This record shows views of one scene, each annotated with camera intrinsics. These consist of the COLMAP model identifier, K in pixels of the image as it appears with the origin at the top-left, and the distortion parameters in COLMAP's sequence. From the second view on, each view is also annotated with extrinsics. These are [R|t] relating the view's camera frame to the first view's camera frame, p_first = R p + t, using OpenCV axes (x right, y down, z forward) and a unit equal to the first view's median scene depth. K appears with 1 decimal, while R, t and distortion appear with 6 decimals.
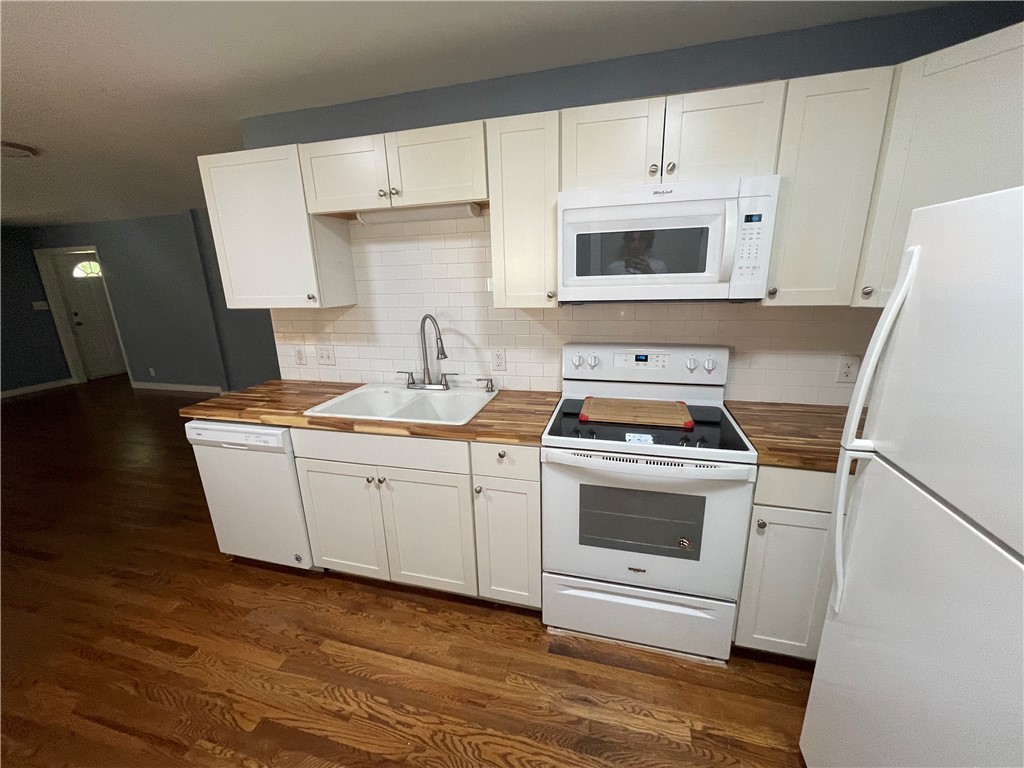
lens RADIAL K [[413.6, 0, 510.5], [0, 413.6, 378.5], [0, 0, 1]] dist [-0.001088, 0.000244]
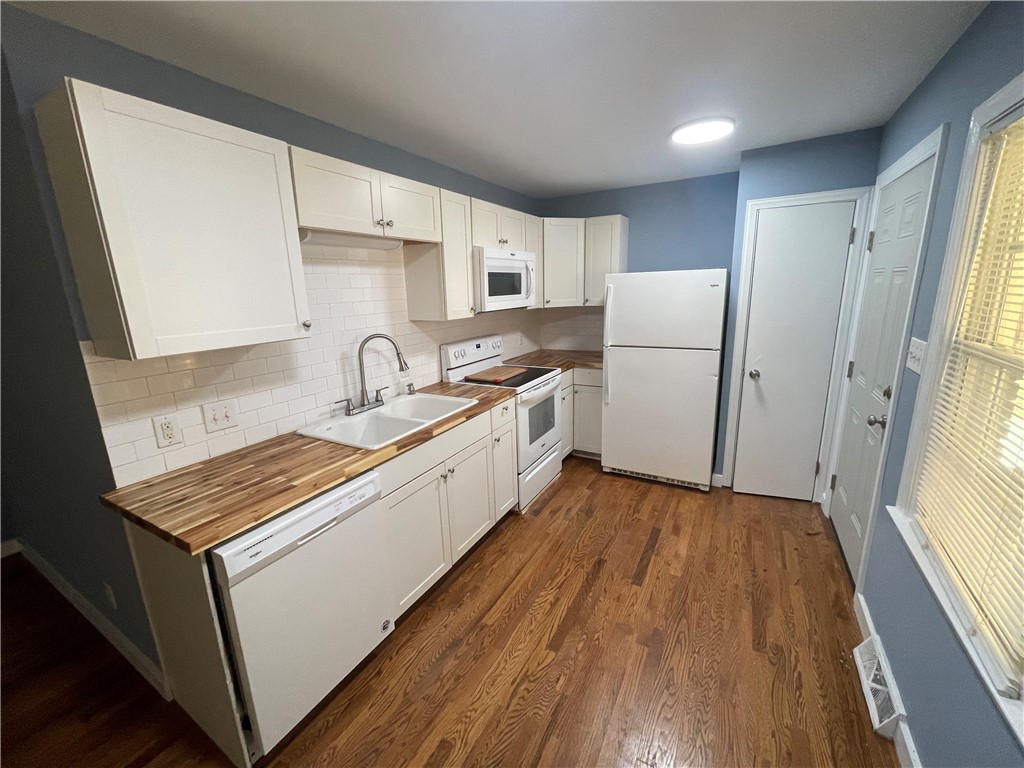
lens RADIAL K [[413.6, 0, 508.8], [0, 413.6, 377.5], [0, 0, 1]] dist [-0.001088, 0.000244]
pose [[0.248922, -0.186239, 0.950449, -1.368989], [0.264289, 0.957156, 0.118336, -0.101369], [-0.931767, 0.221737, 0.287478, 0.478289]]
